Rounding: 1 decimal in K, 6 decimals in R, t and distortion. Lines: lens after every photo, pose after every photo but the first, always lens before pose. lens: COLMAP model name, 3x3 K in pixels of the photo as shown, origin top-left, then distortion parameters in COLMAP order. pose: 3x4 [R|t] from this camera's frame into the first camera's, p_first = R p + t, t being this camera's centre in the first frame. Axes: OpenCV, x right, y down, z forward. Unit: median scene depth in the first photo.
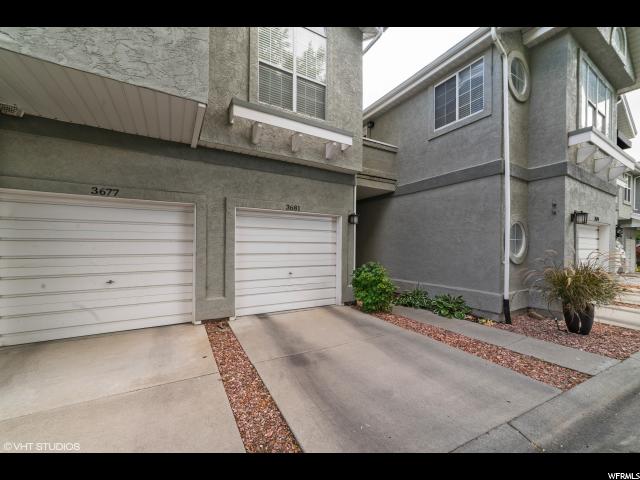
lens RADIAL K [[252.2, 0, 321.5], [0, 252.2, 245.1], [0, 0, 1]] dist [-0.018745, 0.000083]
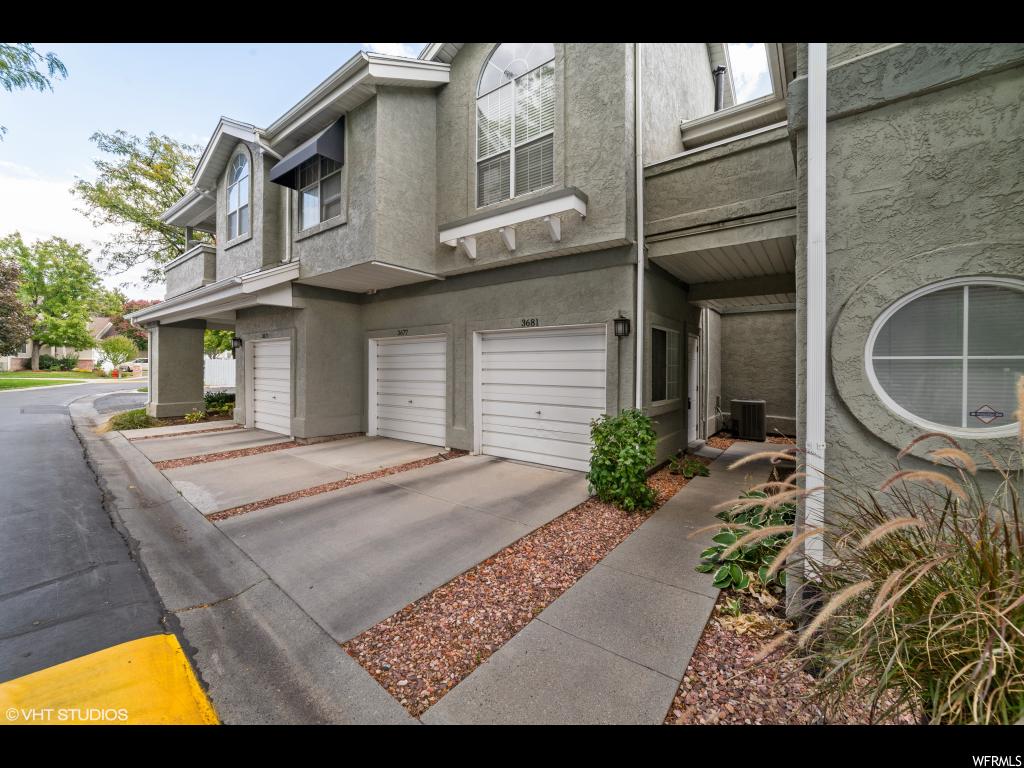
lens RADIAL K [[408.8, 0, 511.9], [0, 408.8, 366.4], [0, 0, 1]] dist [-0.052671, -0.000039]
pose [[0.388119, -0.004236, -0.921599, 1.086431], [0.006443, 0.999977, -0.001883, -0.022307], [0.921587, -0.005207, 0.388138, 0.559608]]
